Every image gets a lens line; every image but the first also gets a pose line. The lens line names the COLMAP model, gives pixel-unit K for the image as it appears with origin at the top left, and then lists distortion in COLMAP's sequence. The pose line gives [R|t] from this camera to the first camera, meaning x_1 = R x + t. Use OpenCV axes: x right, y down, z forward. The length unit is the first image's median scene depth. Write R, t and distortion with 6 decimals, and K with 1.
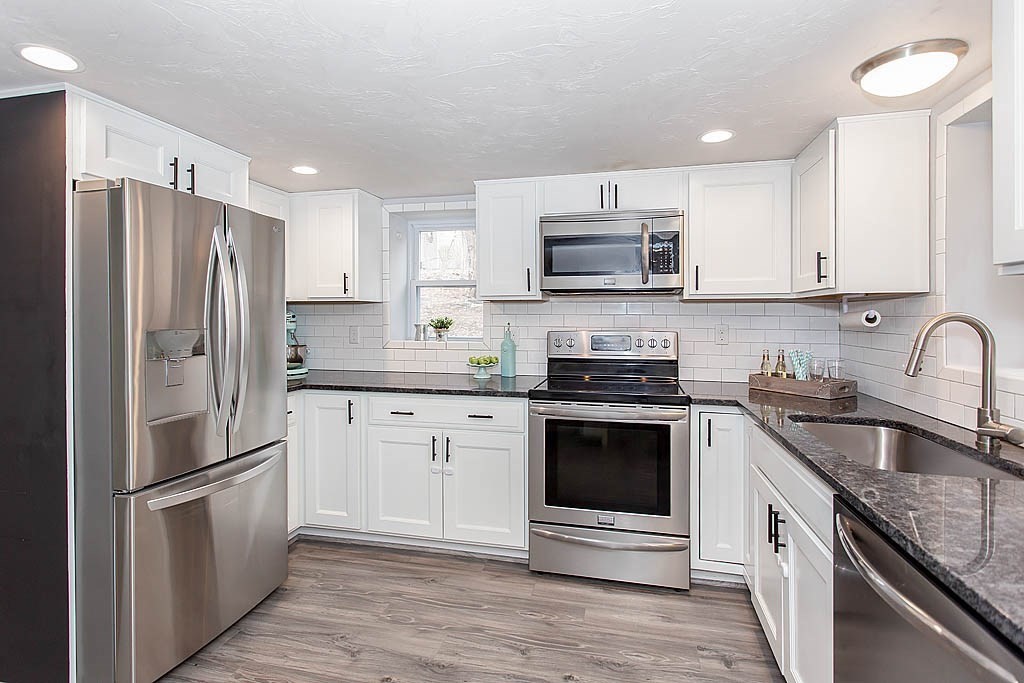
lens RADIAL K [[497.6, 0, 512.7], [0, 497.6, 320.6], [0, 0, 1]] dist [-0.000398, 0.000012]
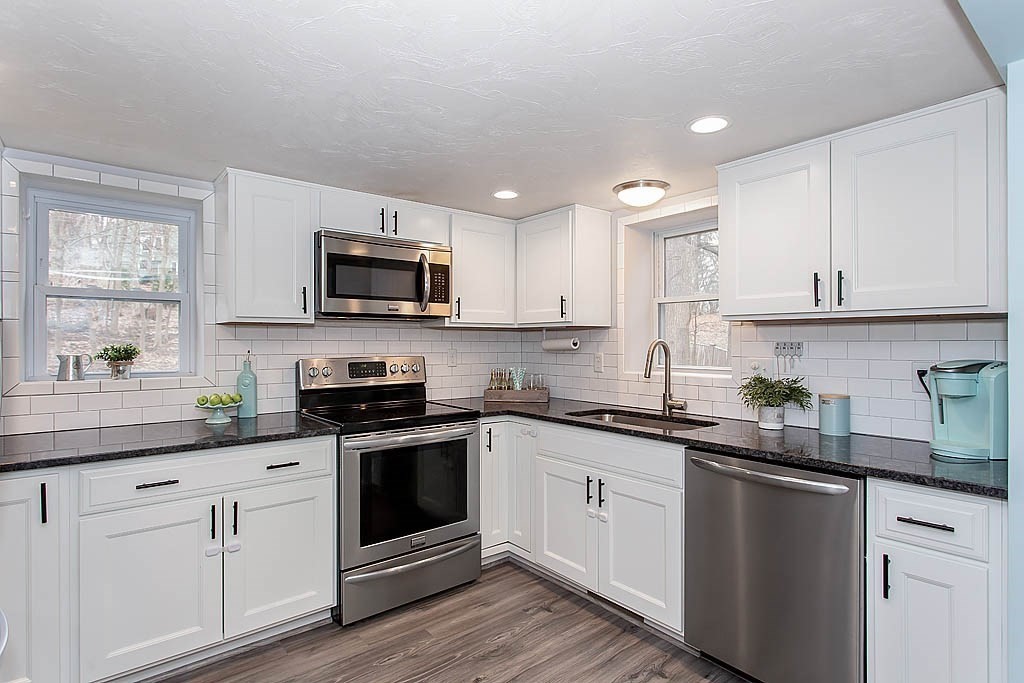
lens RADIAL K [[521.9, 0, 512.4], [0, 521.9, 346.3], [0, 0, 1]] dist [-0.000911, 0.000031]
pose [[0.604848, -0.008646, 0.796294, -0.509121], [0.009410, 0.999949, 0.003710, -0.001935], [-0.796285, 0.005249, 0.604898, 0.181335]]
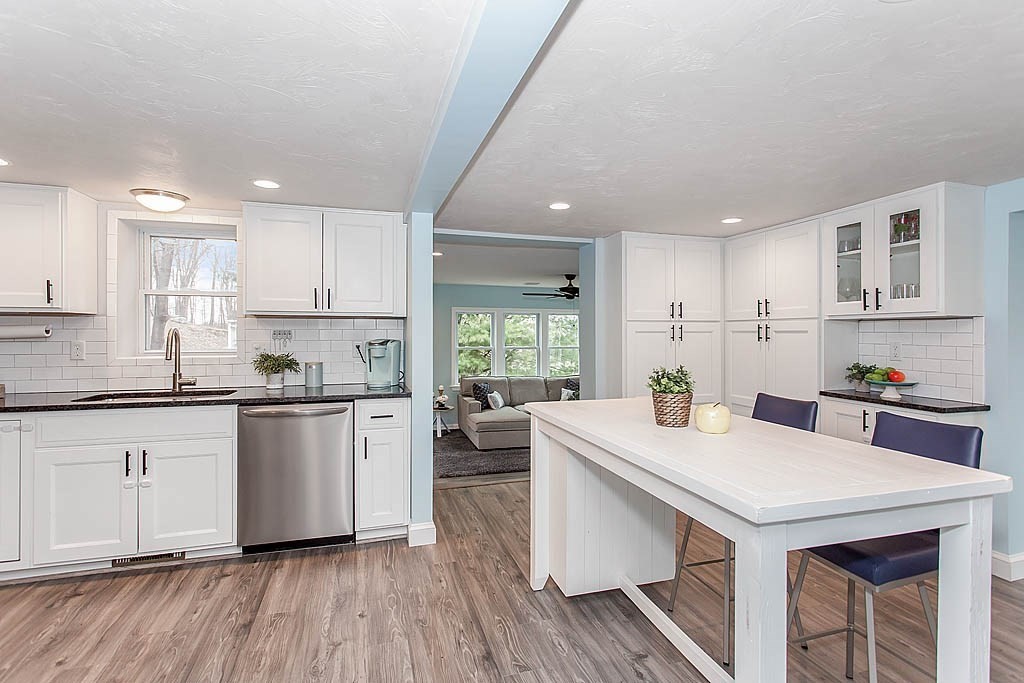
lens RADIAL K [[491.1, 0, 509.3], [0, 491.1, 337.4], [0, 0, 1]] dist [0.001261, 0.000178]
pose [[-0.495152, -0.015848, 0.868662, -0.903218], [0.005471, 0.999757, 0.021358, -0.005810], [-0.868789, 0.015328, -0.494945, 0.468242]]
